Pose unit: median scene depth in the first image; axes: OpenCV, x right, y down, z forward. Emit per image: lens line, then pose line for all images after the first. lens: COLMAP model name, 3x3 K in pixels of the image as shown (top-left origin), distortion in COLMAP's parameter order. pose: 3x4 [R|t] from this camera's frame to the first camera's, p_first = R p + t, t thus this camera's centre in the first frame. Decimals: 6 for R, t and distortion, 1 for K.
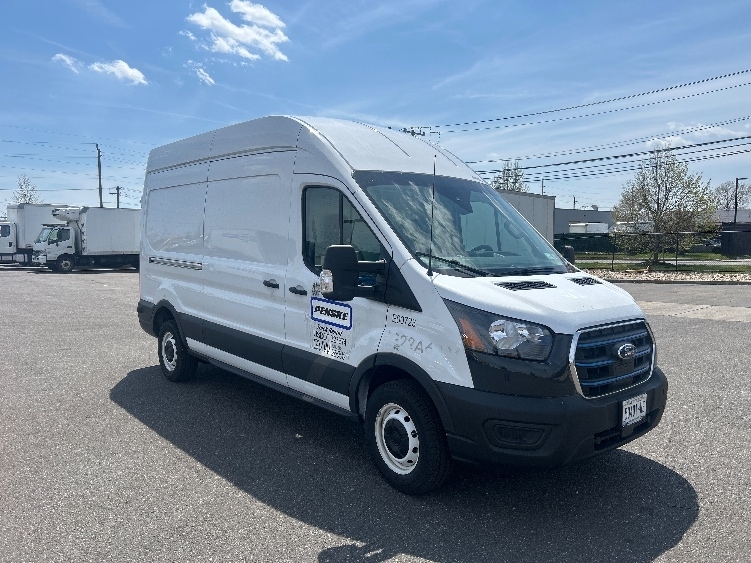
lens RADIAL K [[578.4, 0, 390.2], [0, 578.4, 283.5], [0, 0, 1]] dist [-0.003239, -0.005187]
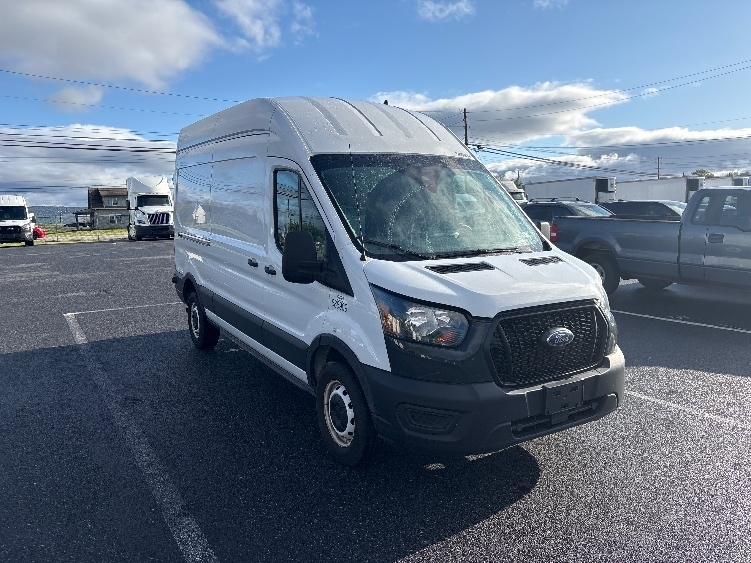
lens RADIAL K [[578.4, 0, 372.9], [0, 578.4, 289.0], [0, 0, 1]] dist [-0.003239, -0.005187]
pose [[0.981767, 0.001021, -0.190087, 0.271007], [0.015184, 0.996369, 0.083774, -0.045984], [0.189482, -0.085132, 0.978187, 0.000296]]
